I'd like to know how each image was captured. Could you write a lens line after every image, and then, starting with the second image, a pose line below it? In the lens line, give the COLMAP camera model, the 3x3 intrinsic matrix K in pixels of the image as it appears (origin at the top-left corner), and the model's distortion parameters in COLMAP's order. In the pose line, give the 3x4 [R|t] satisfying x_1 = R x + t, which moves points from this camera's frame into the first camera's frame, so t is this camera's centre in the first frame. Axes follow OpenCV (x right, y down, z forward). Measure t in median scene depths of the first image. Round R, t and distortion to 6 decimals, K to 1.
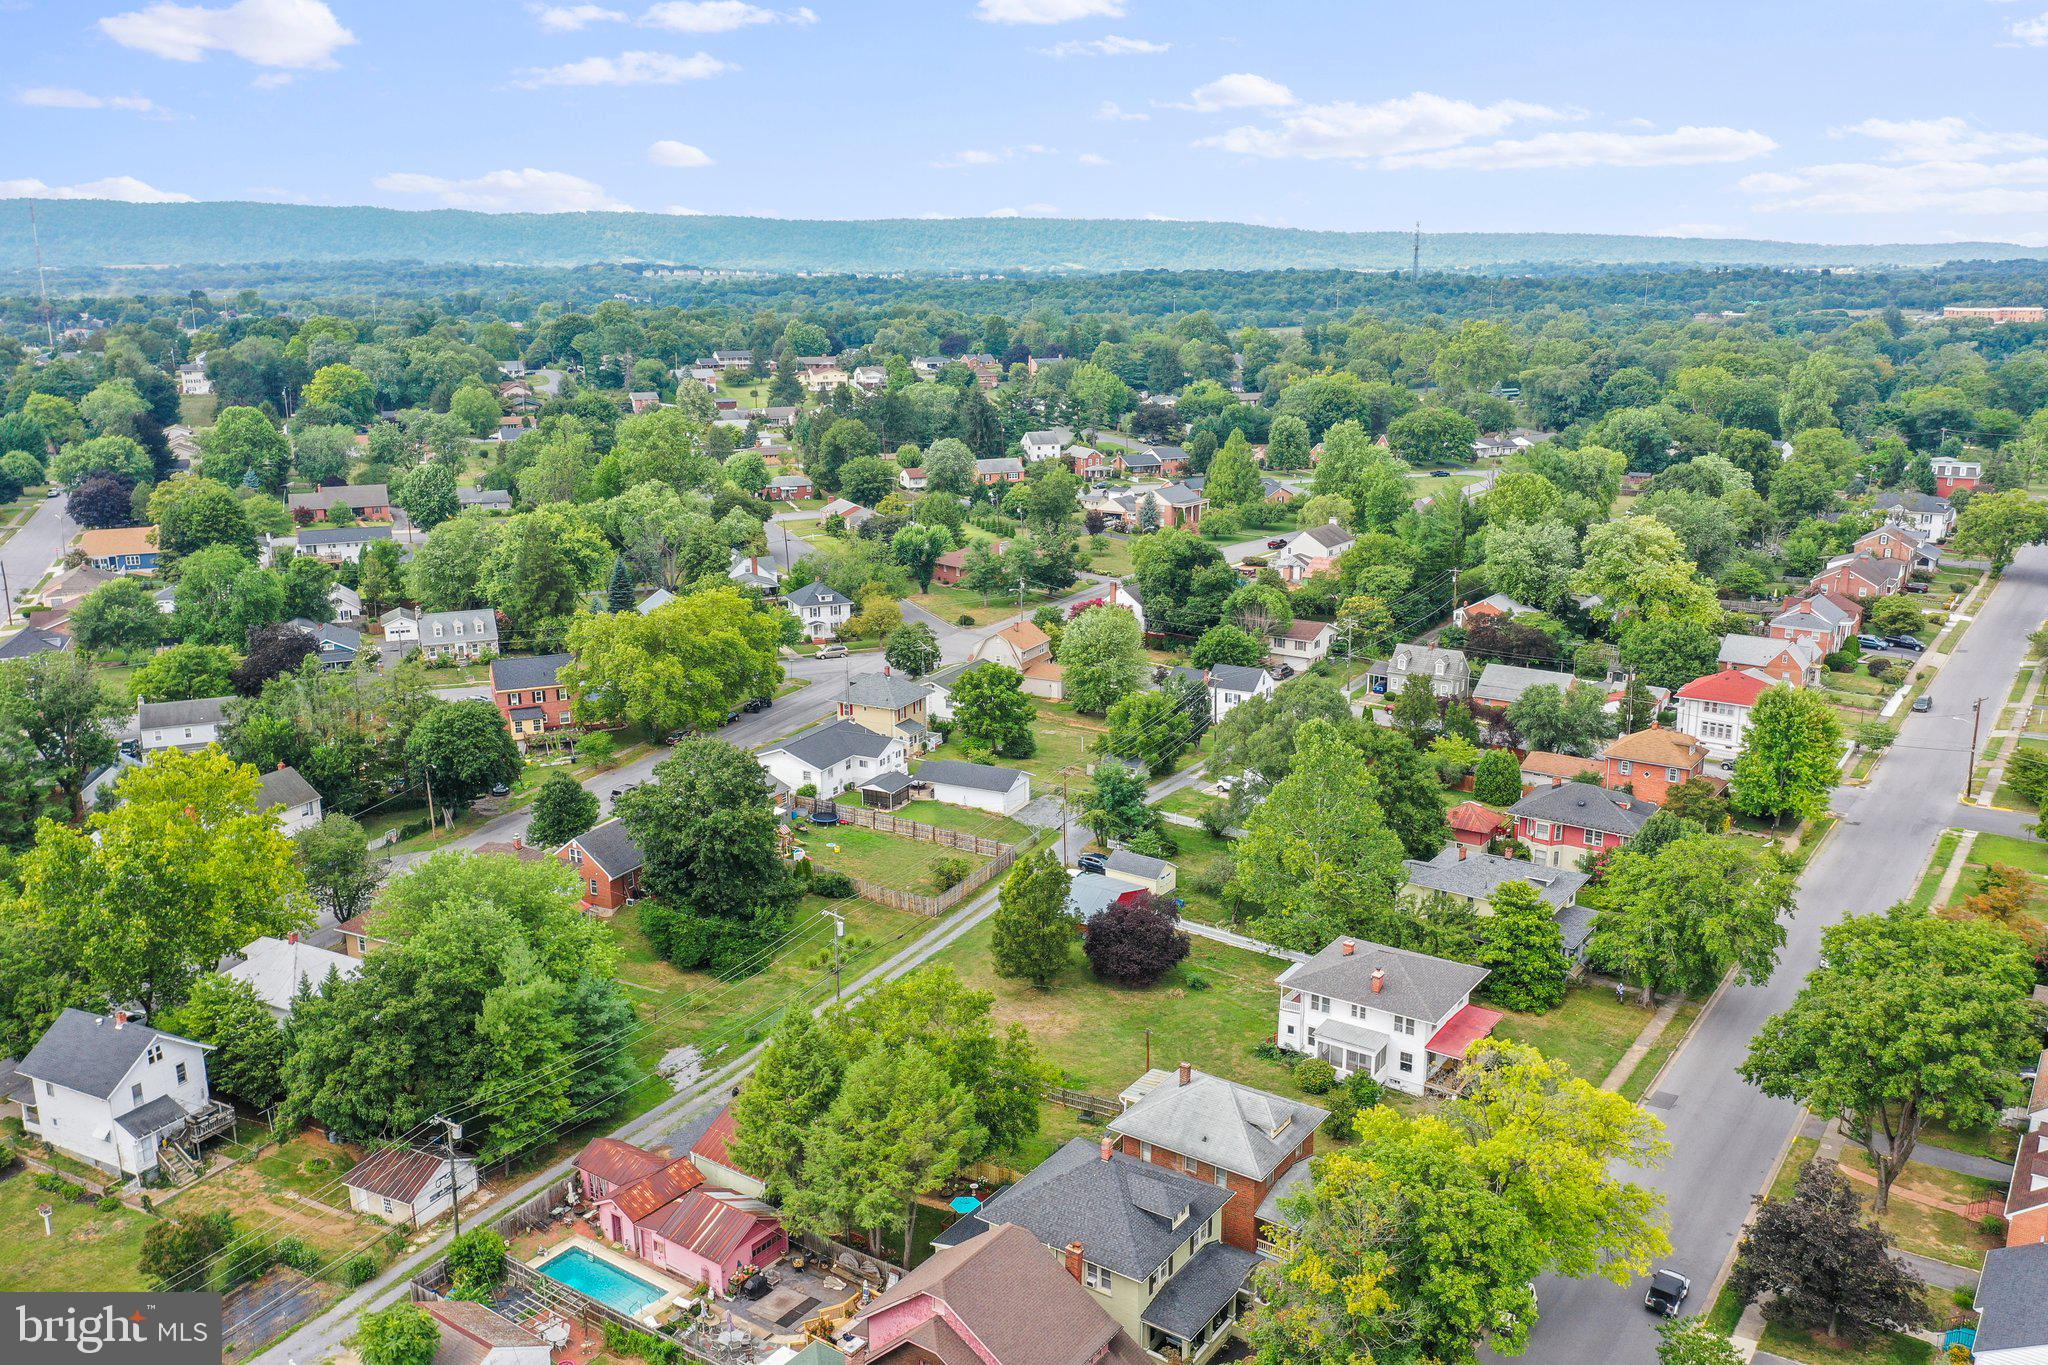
lens RADIAL K [[1628.1, 0, 1026.3], [0, 1628.1, 684.7], [0, 0, 1]] dist [0.005916, -0.000291]
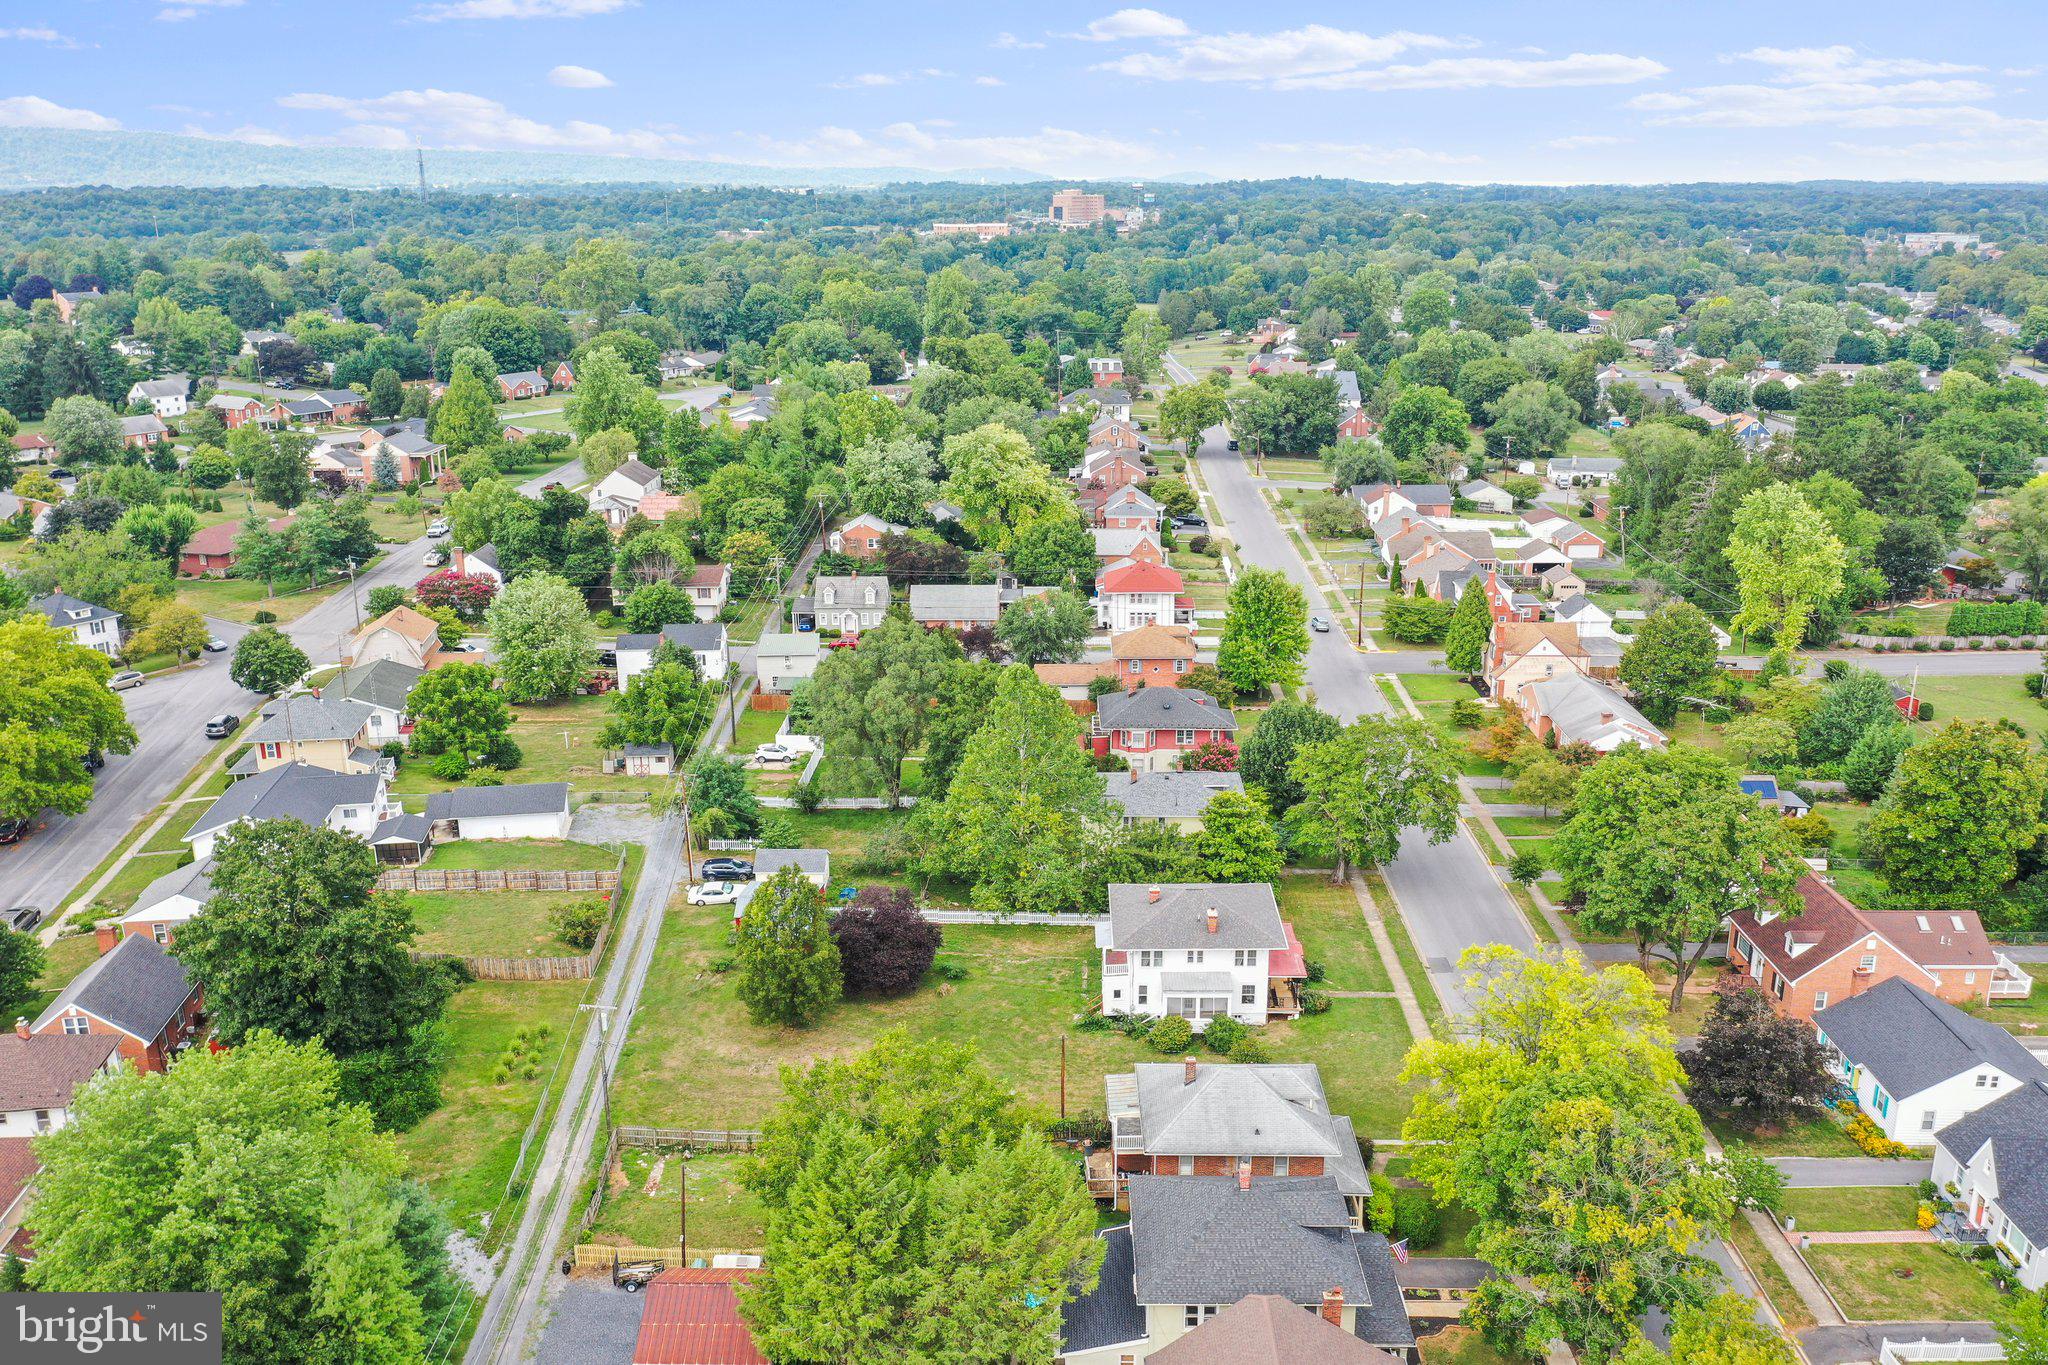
lens RADIAL K [[1636.7, 0, 1037.9], [0, 1636.7, 676.0], [0, 0, 1]] dist [0.003159, -0.006101]
pose [[0.824558, -0.158960, 0.542988, -0.237753], [0.137299, 0.987251, 0.080522, -0.033667], [-0.548866, 0.008157, 0.835871, 0.158394]]
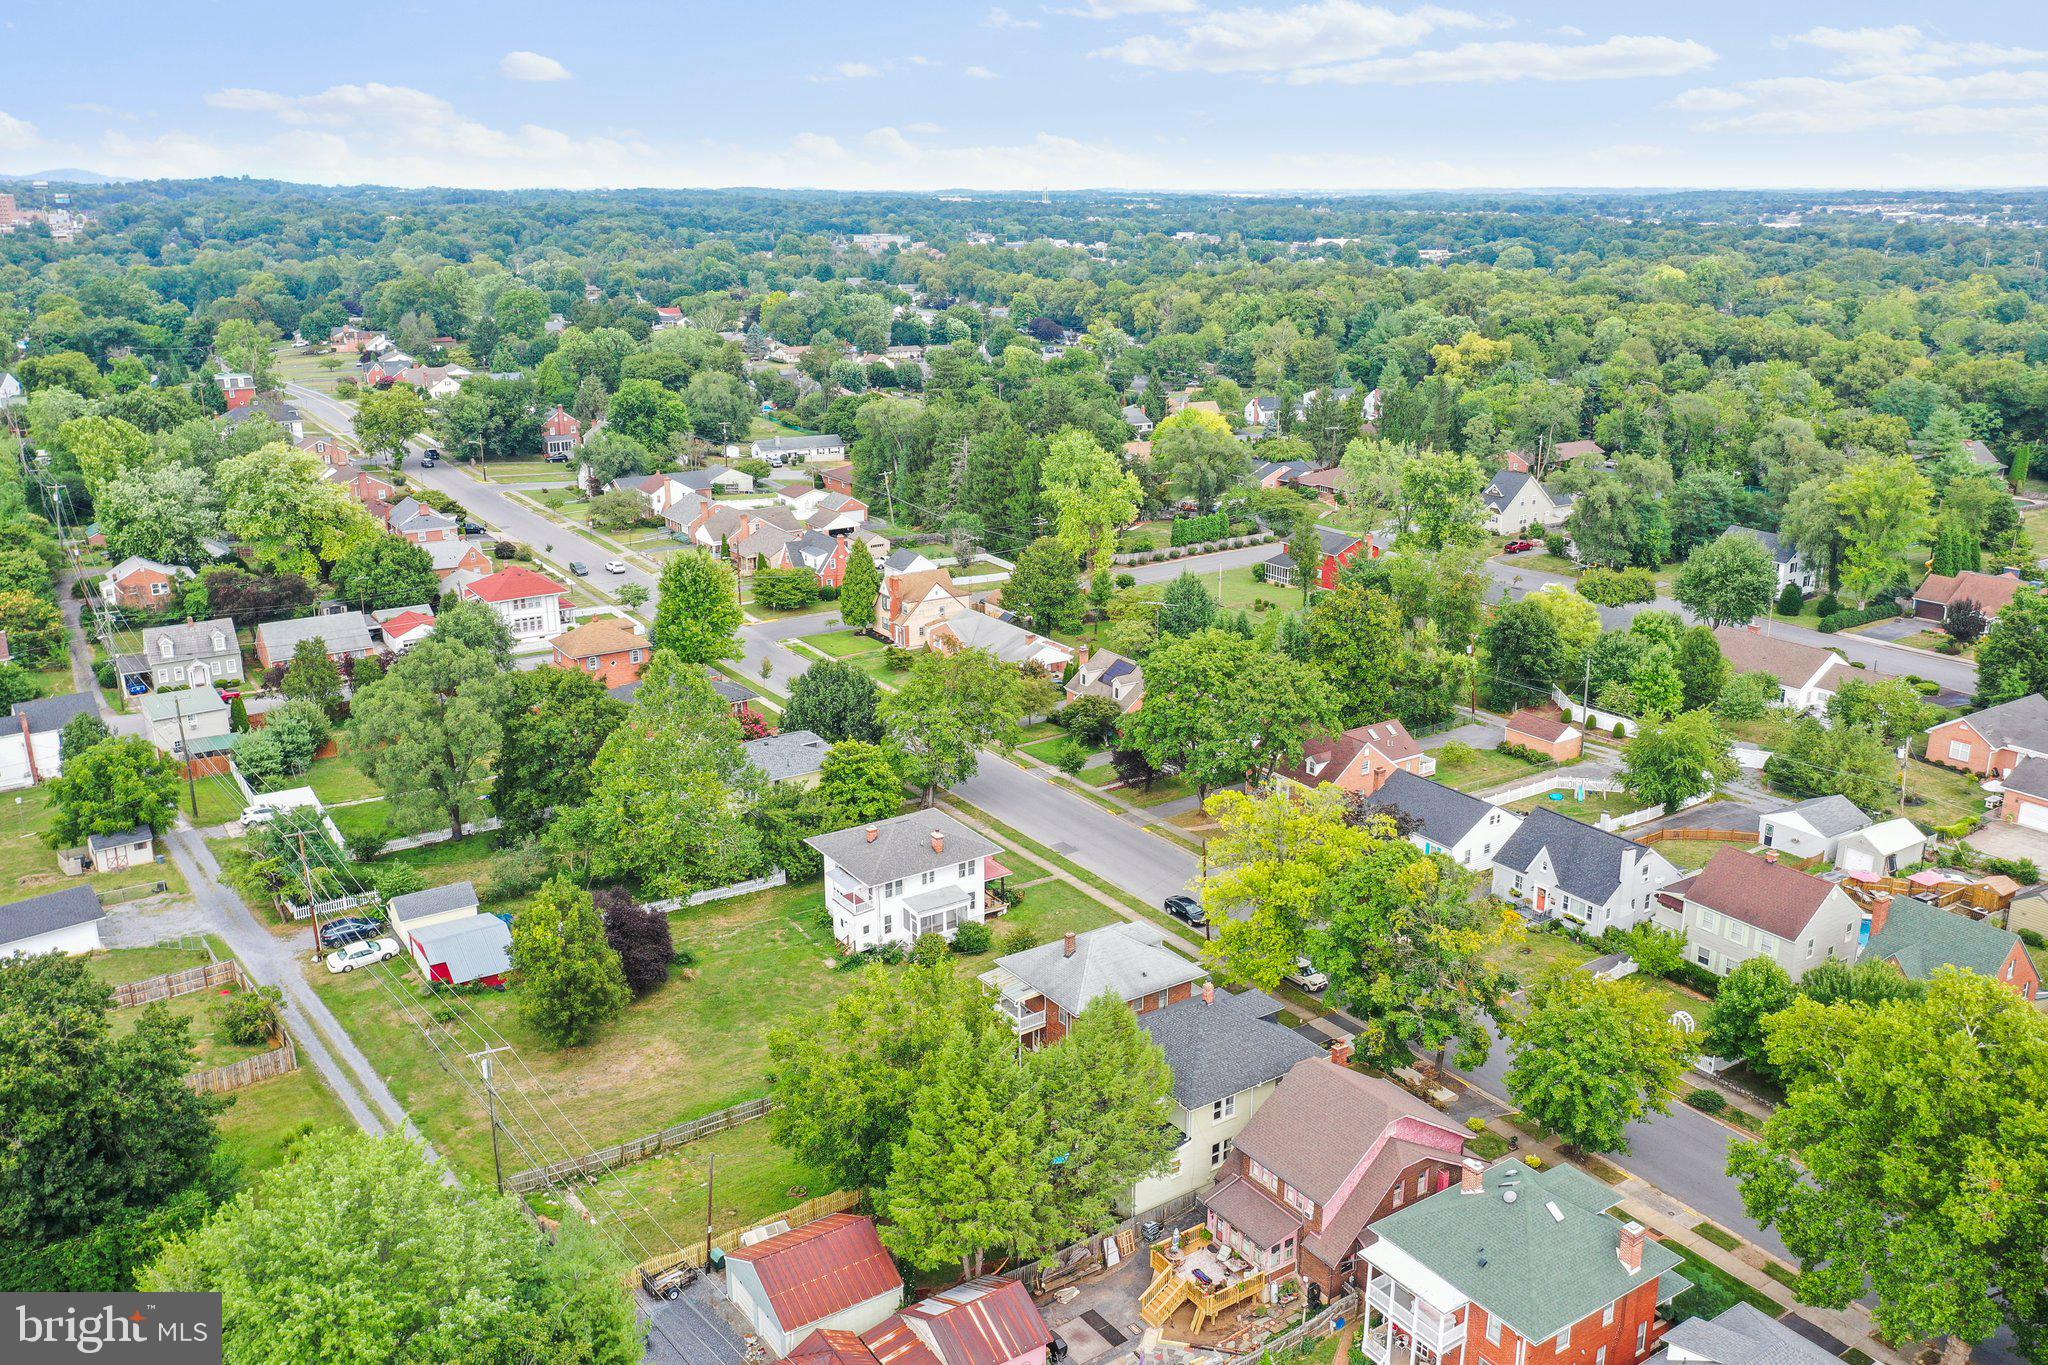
lens RADIAL K [[1625.9, 0, 1055.0], [0, 1625.9, 683.6], [0, 0, 1]] dist [0.005093, -0.005185]
pose [[0.344440, -0.264643, 0.900736, -0.441143], [0.224013, 0.954900, 0.194894, -0.068610], [-0.911690, 0.134647, 0.388190, 0.322185]]
